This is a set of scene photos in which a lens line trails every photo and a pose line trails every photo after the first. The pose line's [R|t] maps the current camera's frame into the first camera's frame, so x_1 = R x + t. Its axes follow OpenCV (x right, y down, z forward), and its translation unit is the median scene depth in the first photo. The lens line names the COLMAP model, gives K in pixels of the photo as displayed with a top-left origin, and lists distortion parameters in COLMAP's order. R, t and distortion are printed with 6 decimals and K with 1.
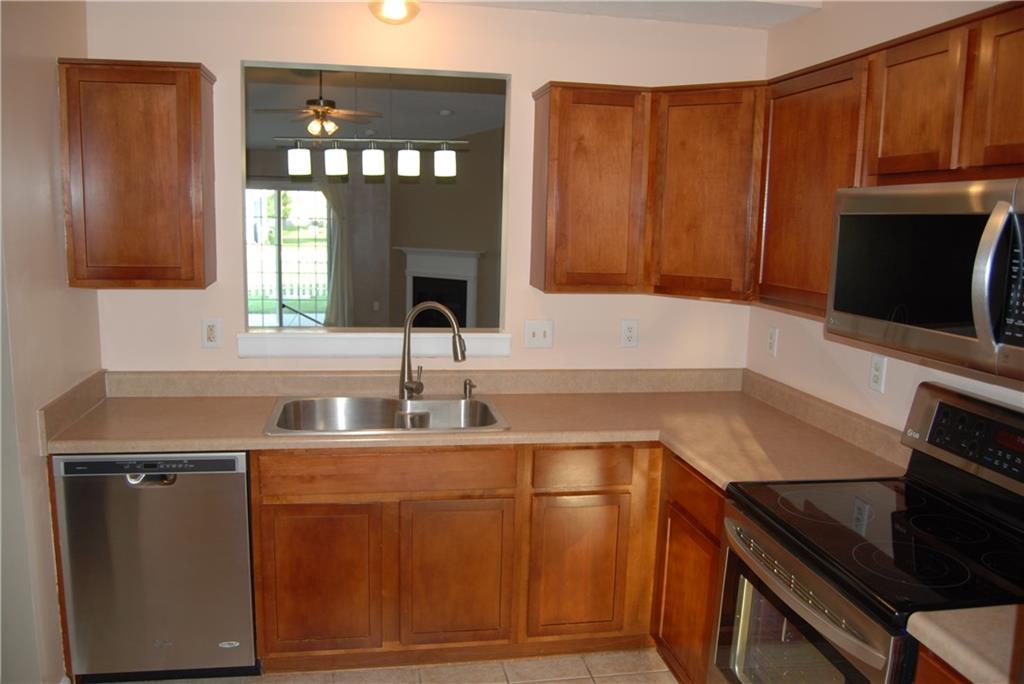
lens RADIAL K [[801.2, 0, 506.5], [0, 801.2, 352.9], [0, 0, 1]] dist [-0.091295, 0.029331]
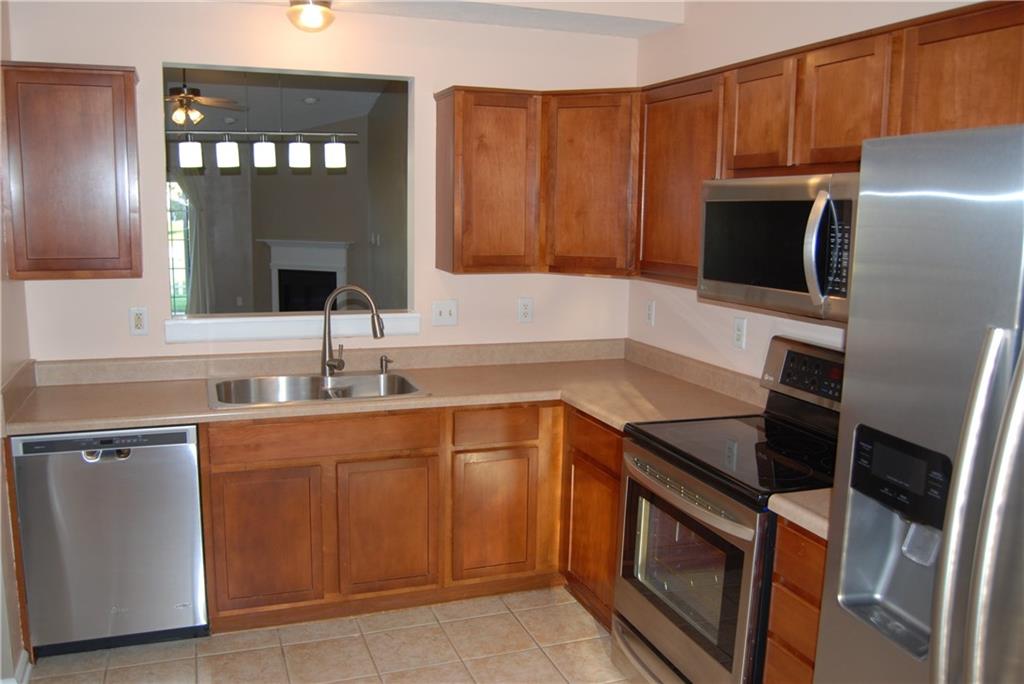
lens RADIAL K [[852.8, 0, 506.2], [0, 852.8, 354.4], [0, 0, 1]] dist [-0.084415, 0.011161]
pose [[0.984657, -0.039707, 0.169921, -0.088464], [0.038737, 0.999209, 0.009020, 0.029600], [-0.170144, -0.002299, 0.985416, -0.189926]]
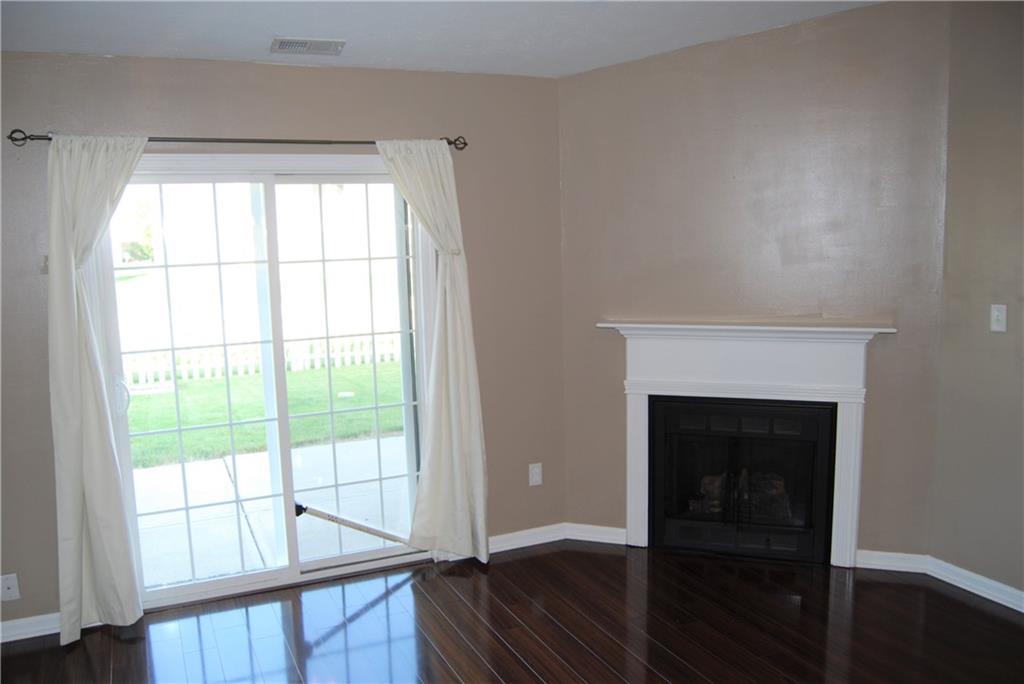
lens RADIAL K [[825.3, 0, 508.1], [0, 825.3, 352.6], [0, 0, 1]] dist [-0.098447, 0.043123]
pose [[0.965231, -0.086399, 0.246707, -1.008015], [0.091541, 0.995757, -0.009427, -0.429587], [-0.244846, 0.031683, 0.969044, 2.296226]]
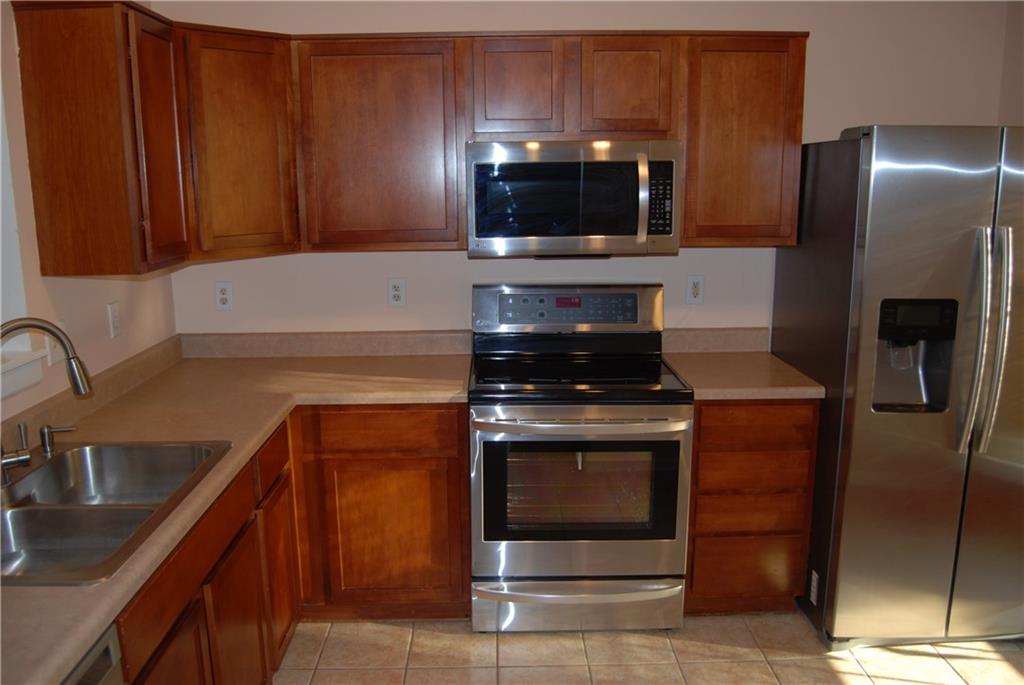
lens RADIAL K [[825.3, 0, 508.1], [0, 825.3, 353.1], [0, 0, 1]] dist [-0.098447, 0.043123]
pose [[0.156884, -0.232879, 0.959768, -0.673617], [0.177109, 0.962682, 0.204636, -0.102844], [-0.971607, 0.137879, 0.192274, 0.528746]]
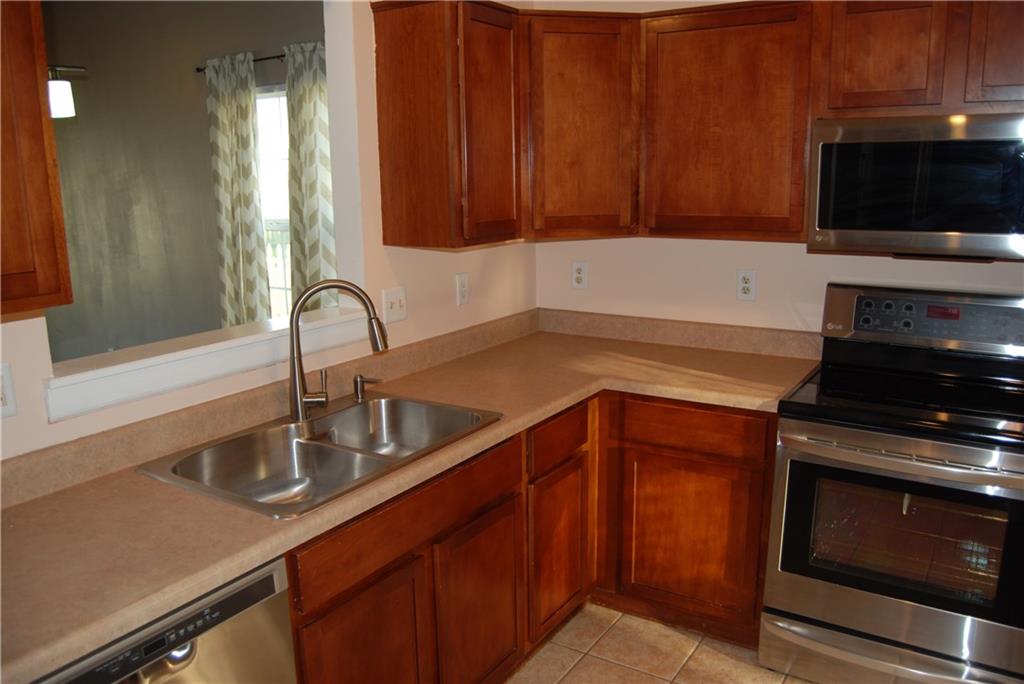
lens RADIAL K [[801.2, 0, 506.5], [0, 801.2, 352.9], [0, 0, 1]] dist [-0.091295, 0.029331]
pose [[0.681325, -0.197185, 0.704922, -0.531708], [0.155723, 0.980034, 0.123631, -0.066018], [-0.715225, 0.025539, 0.698427, 0.393629]]
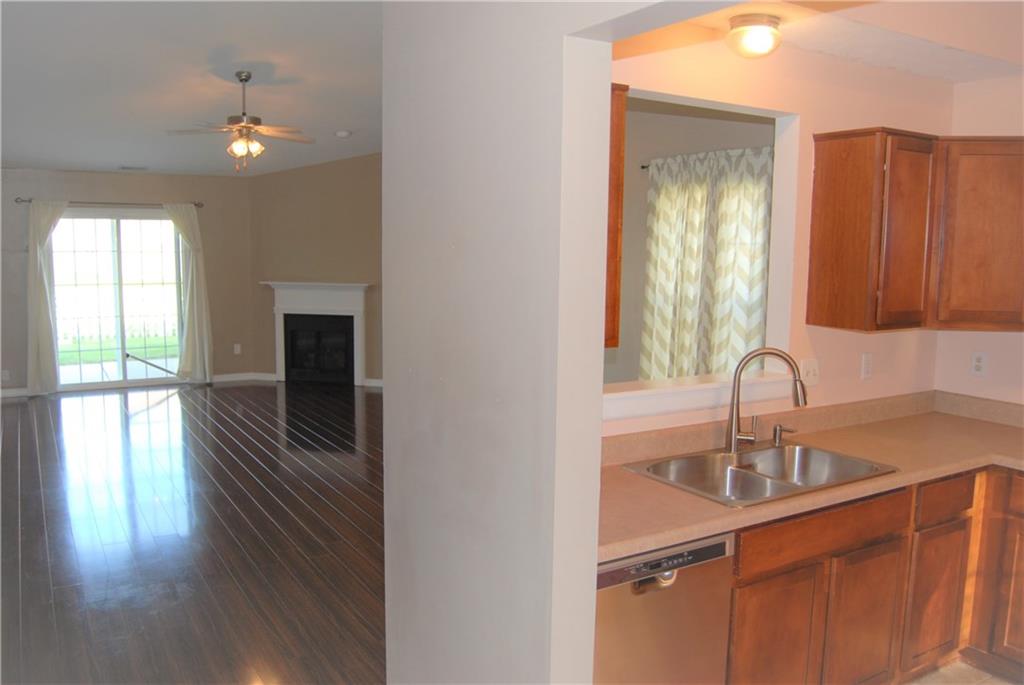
lens RADIAL K [[825.3, 0, 508.1], [0, 825.3, 353.1], [0, 0, 1]] dist [-0.098447, 0.043123]
pose [[0.933229, -0.062771, 0.353756, -0.761735], [0.073046, 0.997204, -0.015754, -0.067576], [-0.351778, 0.040543, 0.935205, 0.201414]]
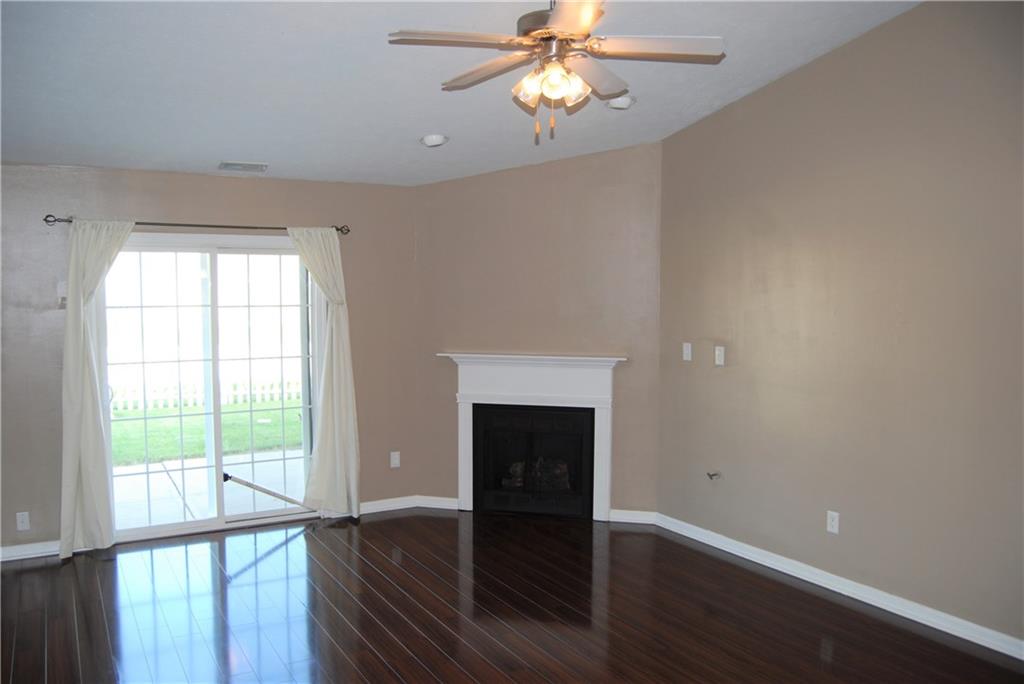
lens RADIAL K [[801.2, 0, 506.5], [0, 801.2, 352.9], [0, 0, 1]] dist [-0.091295, 0.029331]
pose [[0.938066, -0.051096, 0.342669, -1.033724], [0.078867, 0.994591, -0.067595, -0.330884], [-0.337362, 0.090434, 0.937021, 1.683126]]
